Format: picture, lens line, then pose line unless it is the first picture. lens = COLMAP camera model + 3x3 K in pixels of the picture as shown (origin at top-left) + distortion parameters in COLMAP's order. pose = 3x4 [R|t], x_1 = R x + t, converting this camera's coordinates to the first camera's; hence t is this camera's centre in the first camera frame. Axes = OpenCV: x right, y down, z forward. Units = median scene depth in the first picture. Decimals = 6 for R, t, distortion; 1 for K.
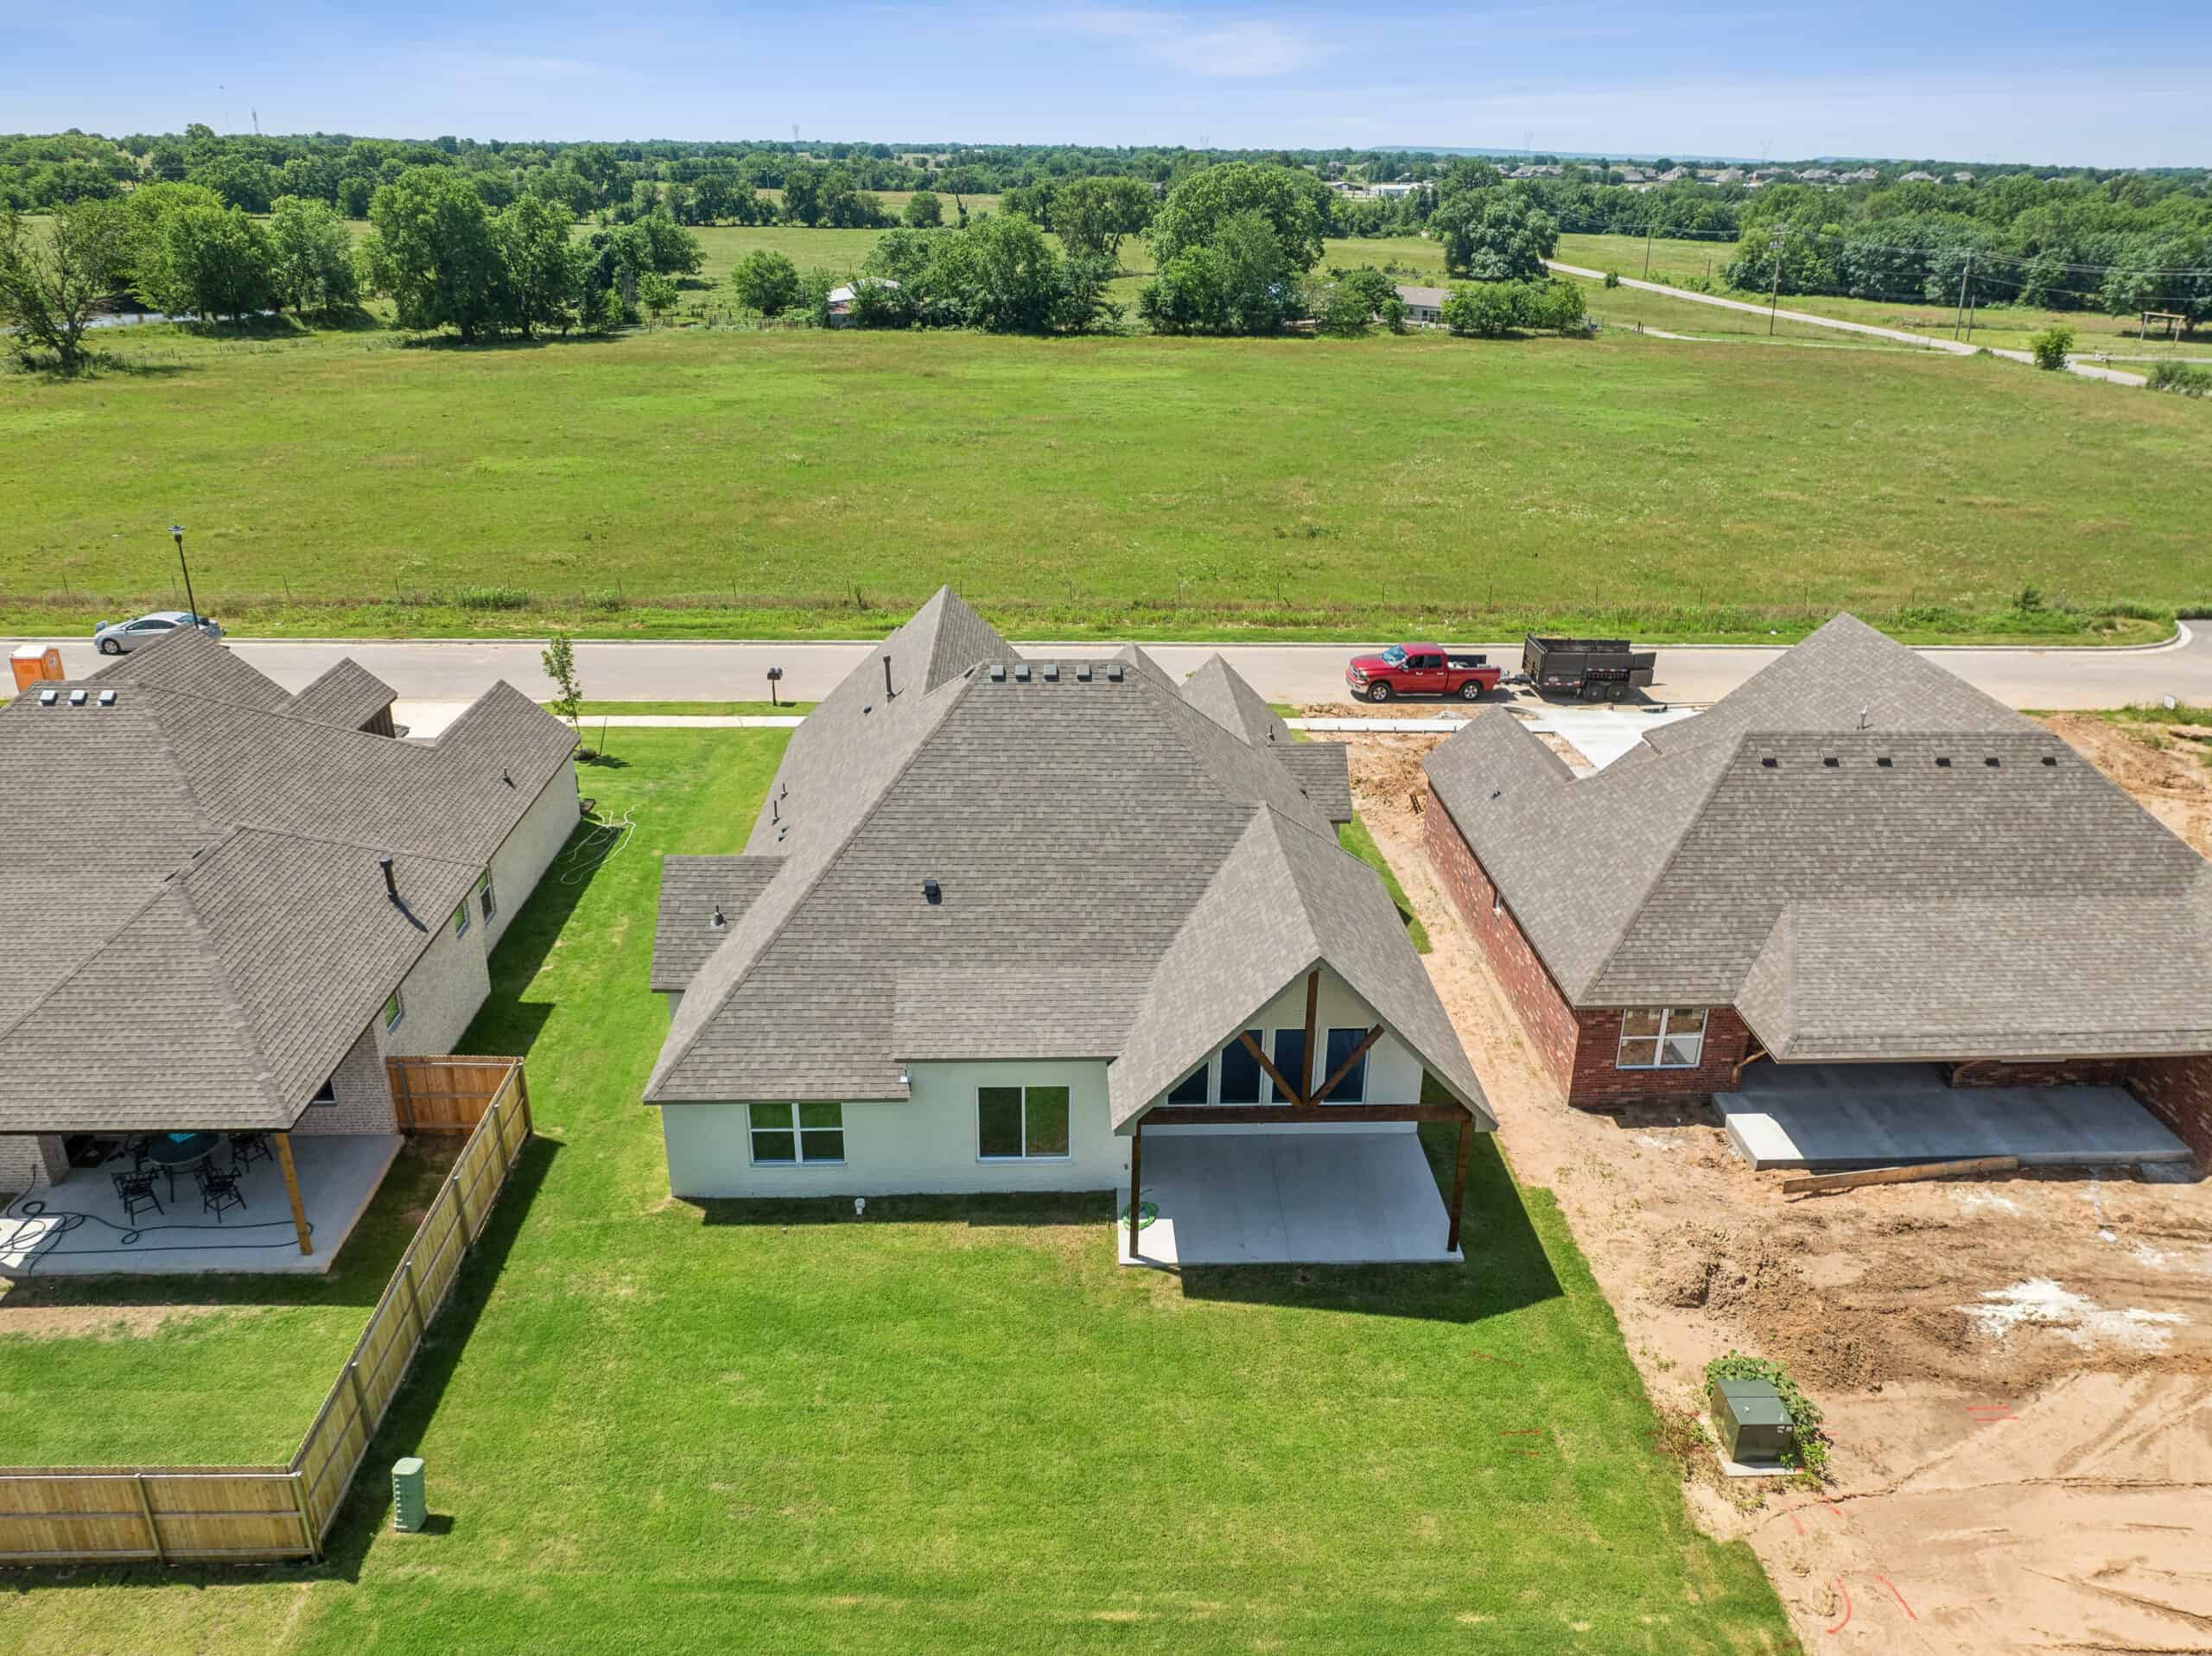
lens RADIAL K [[1616.1, 0, 1106.0], [0, 1616.1, 828.0], [0, 0, 1]] dist [-0.032409, 0.009549]
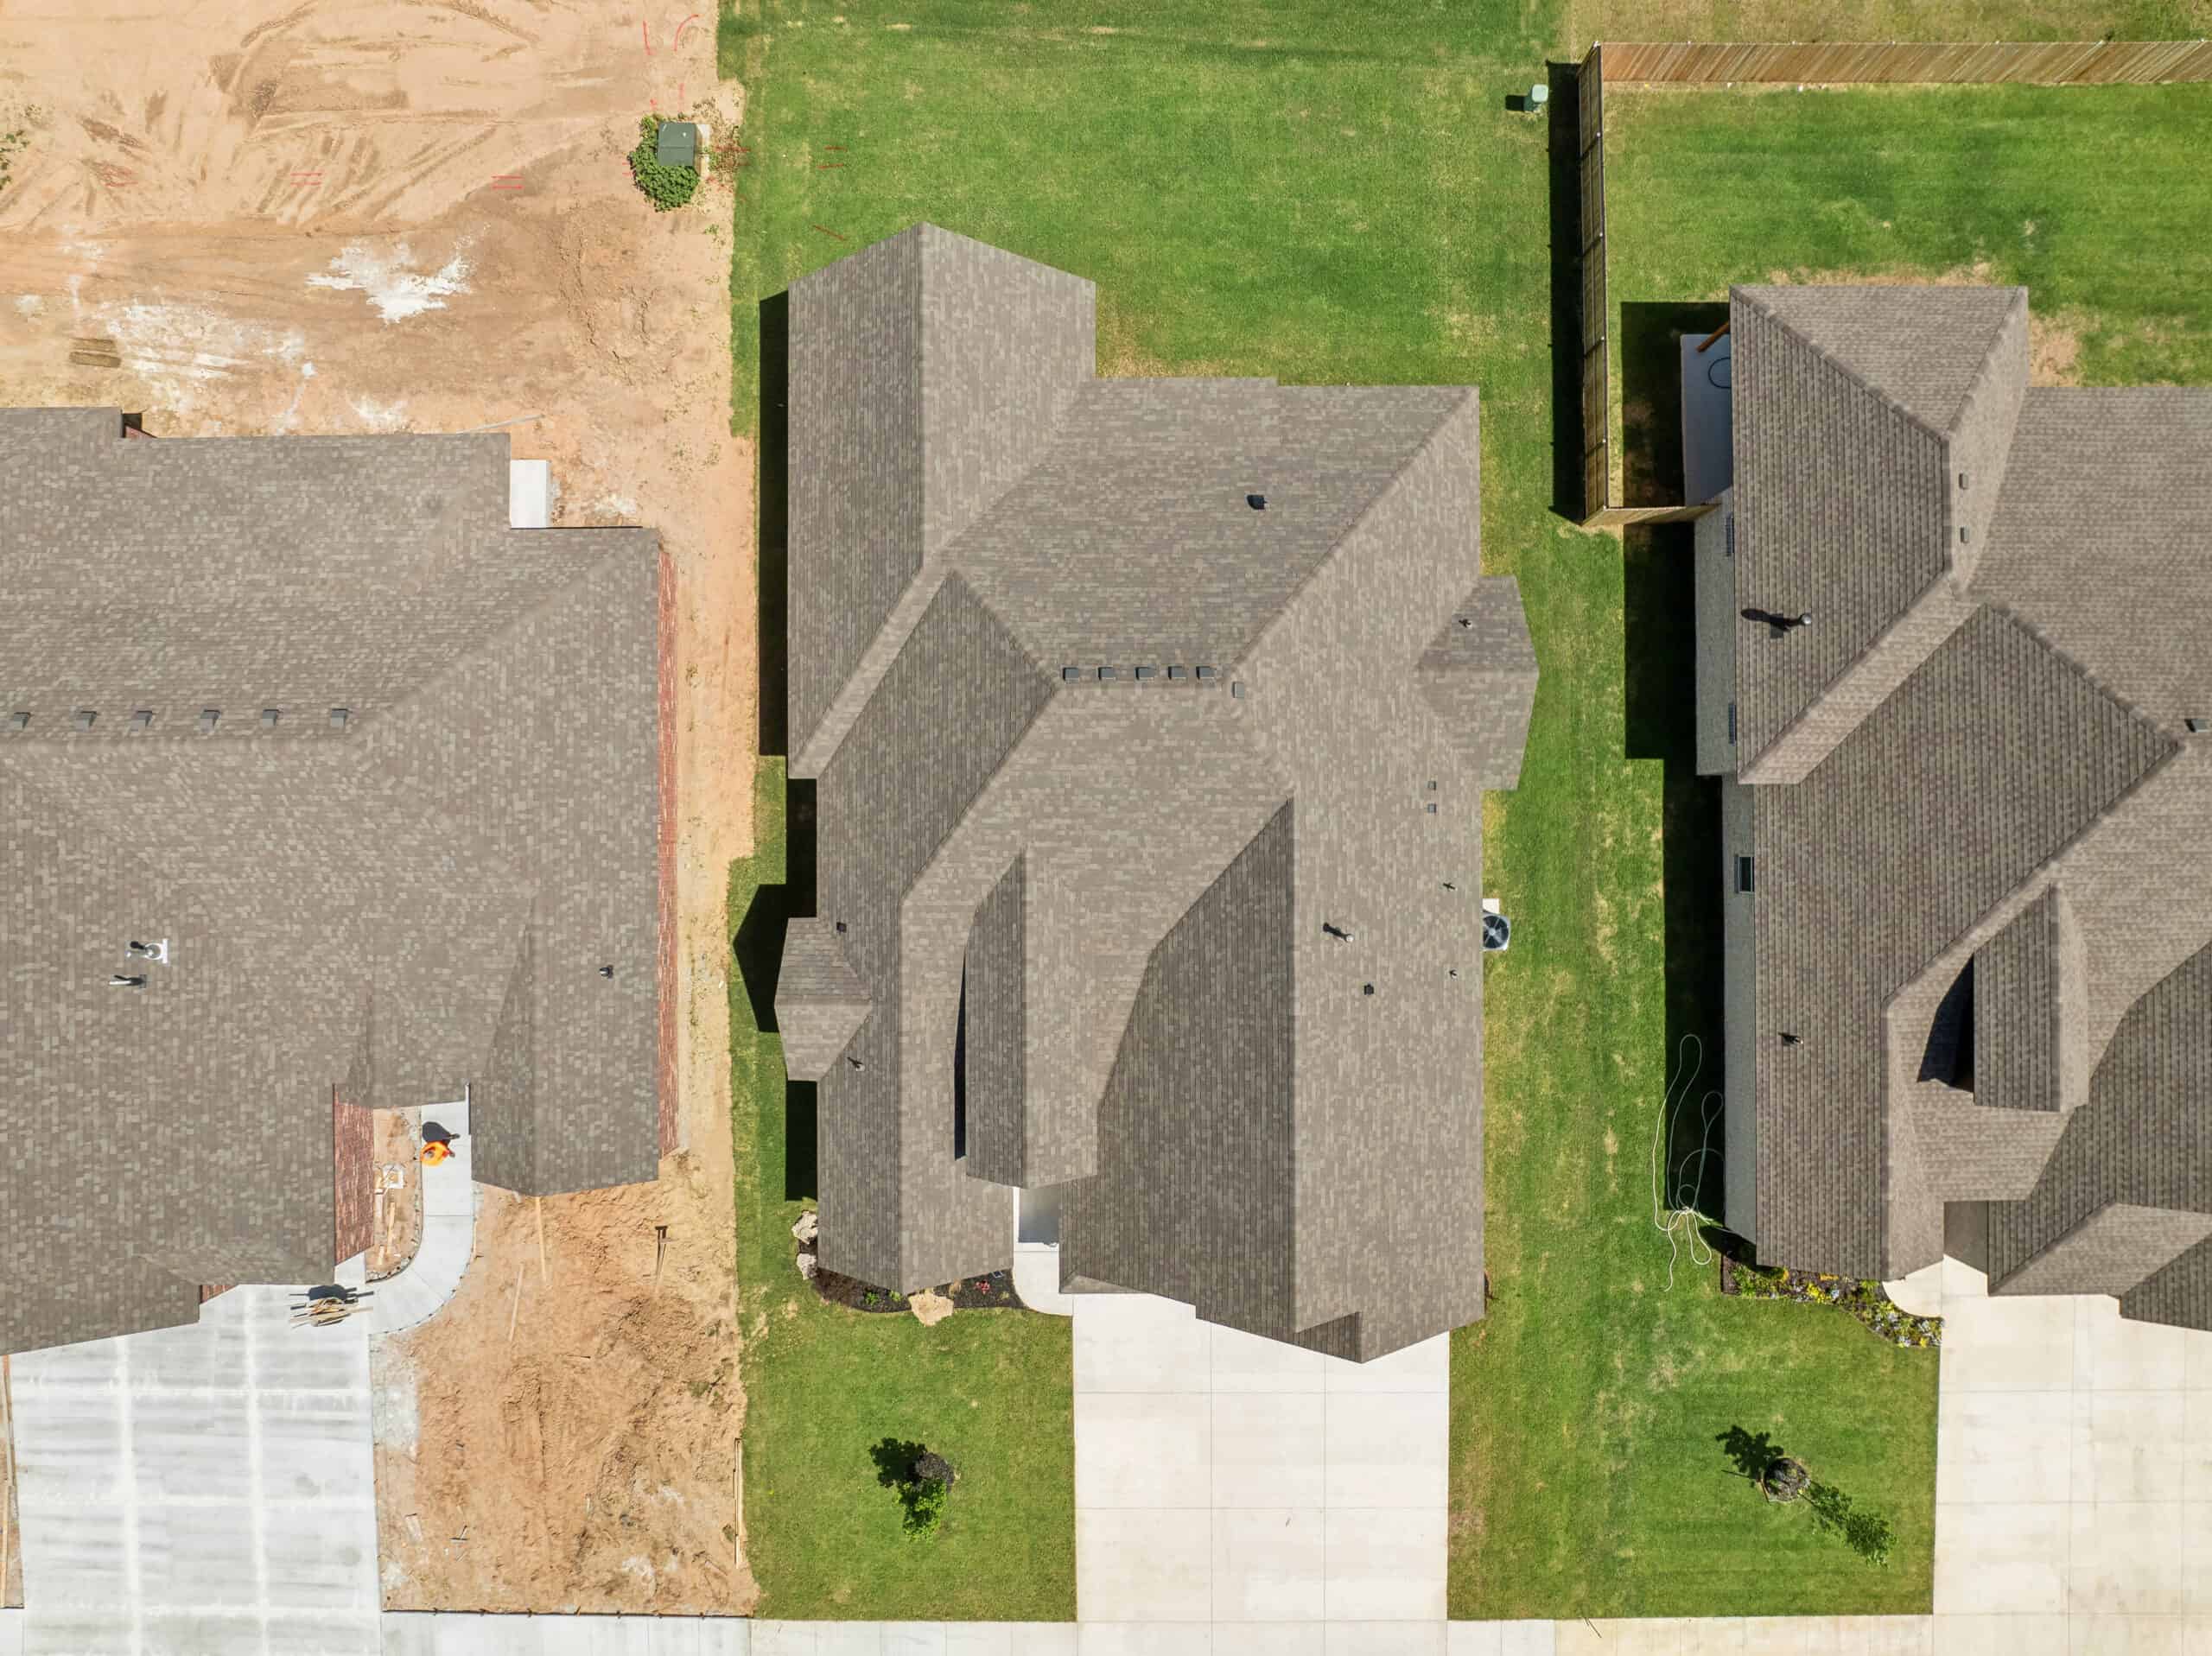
lens RADIAL K [[1615.1, 0, 1106.5], [0, 1615.1, 884.9], [0, 0, 1]] dist [-0.035343, 0.004894]
pose [[-0.999228, -0.038203, -0.009204, -0.009571], [0.006126, -0.382817, 0.923804, -0.963093], [-0.038816, 0.923034, 0.382755, 0.780454]]
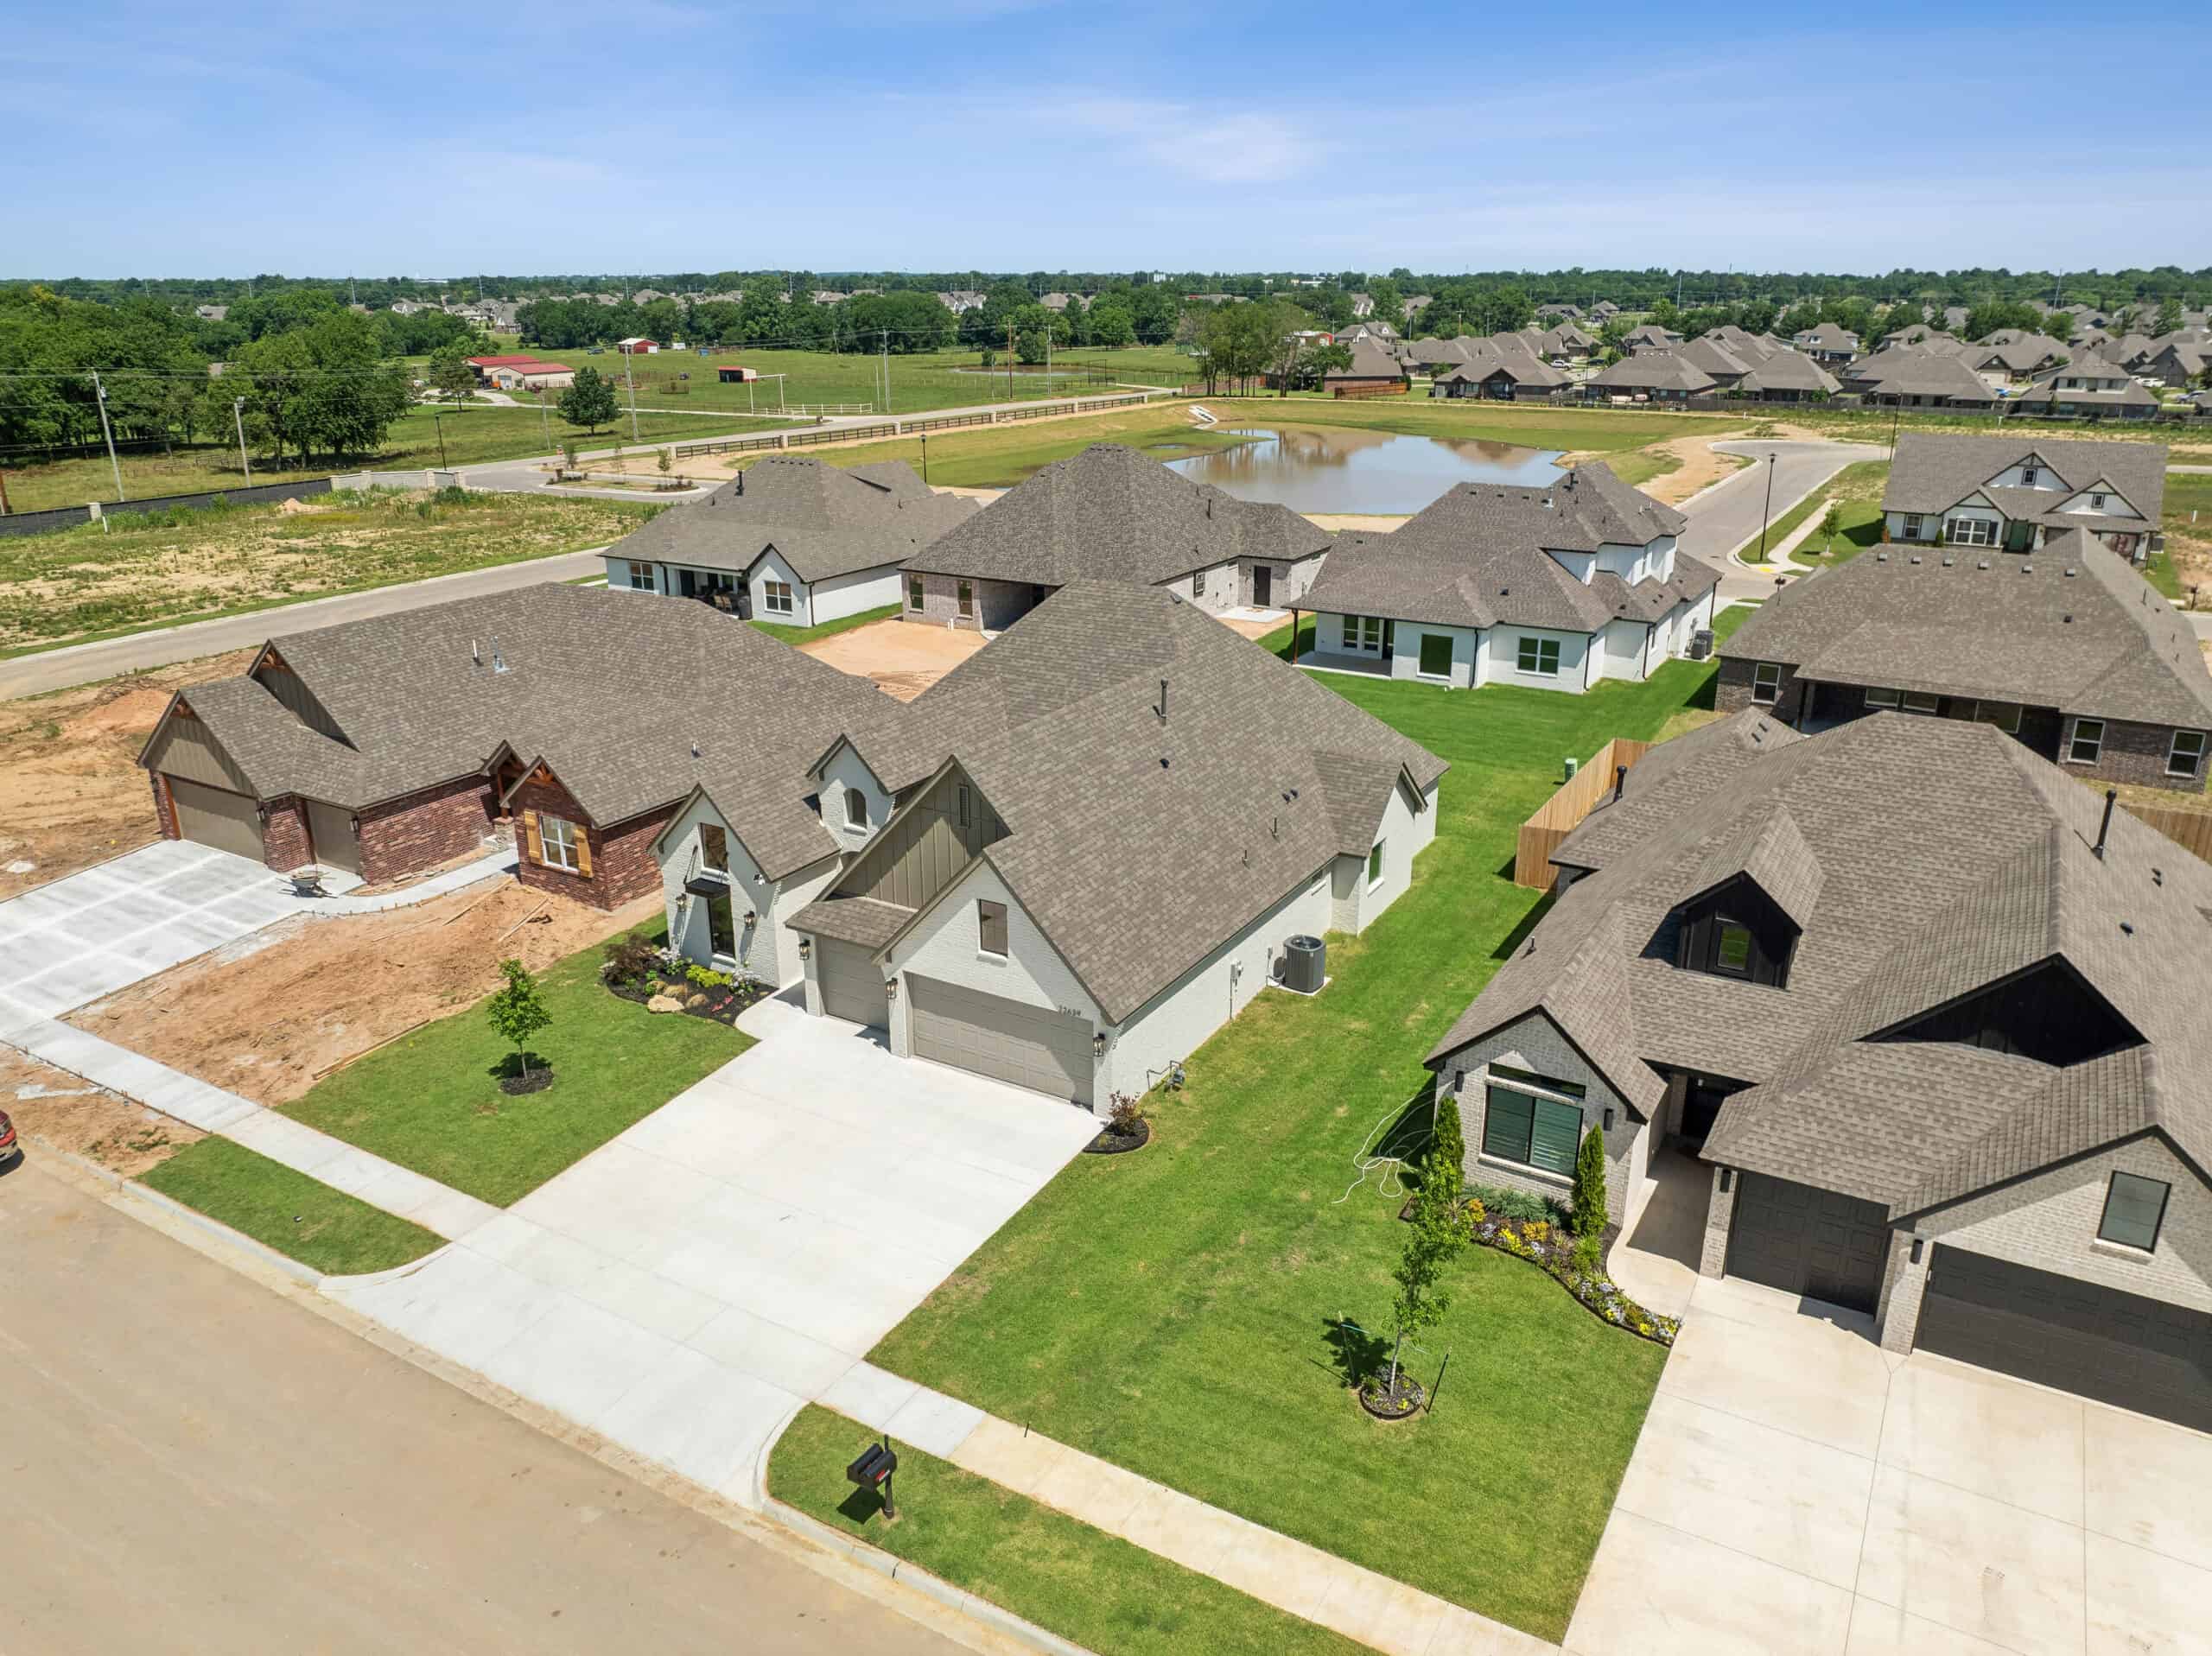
lens RADIAL K [[1616.1, 0, 1106.0], [0, 1616.1, 828.0], [0, 0, 1]] dist [-0.032409, 0.009549]
pose [[-0.836634, -0.185394, 0.515434, -0.751314], [0.201872, 0.770390, 0.604770, -0.769957], [-0.509206, 0.610023, -0.607109, 1.959597]]
